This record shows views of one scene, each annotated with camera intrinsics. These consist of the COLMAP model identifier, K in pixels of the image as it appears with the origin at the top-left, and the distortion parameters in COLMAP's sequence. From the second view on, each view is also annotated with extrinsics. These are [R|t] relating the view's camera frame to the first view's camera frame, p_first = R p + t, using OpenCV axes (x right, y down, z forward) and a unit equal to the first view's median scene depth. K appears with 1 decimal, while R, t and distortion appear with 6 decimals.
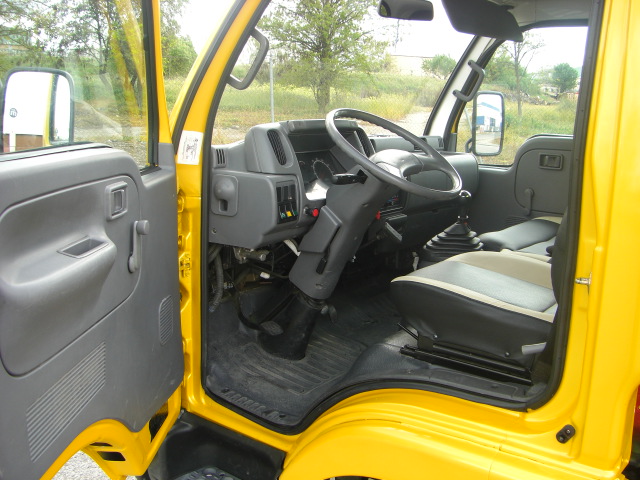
lens RADIAL K [[717.9, 0, 328.3], [0, 717.9, 206.8], [0, 0, 1]] dist [-0.146951, 0.000000]
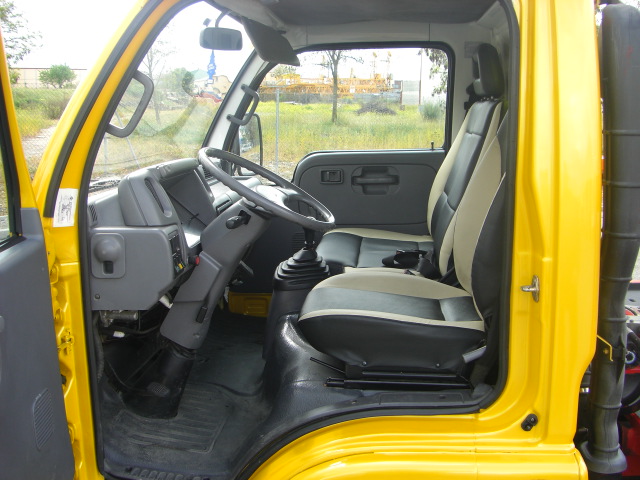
lens RADIAL K [[717.9, 0, 326.4], [0, 717.9, 202.4], [0, 0, 1]] dist [-0.146951, 0.000000]
pose [[0.864266, -0.108718, 0.491146, -0.327018], [0.115424, 0.993175, 0.016734, -0.064204], [-0.489614, 0.042227, 0.870916, 0.094509]]
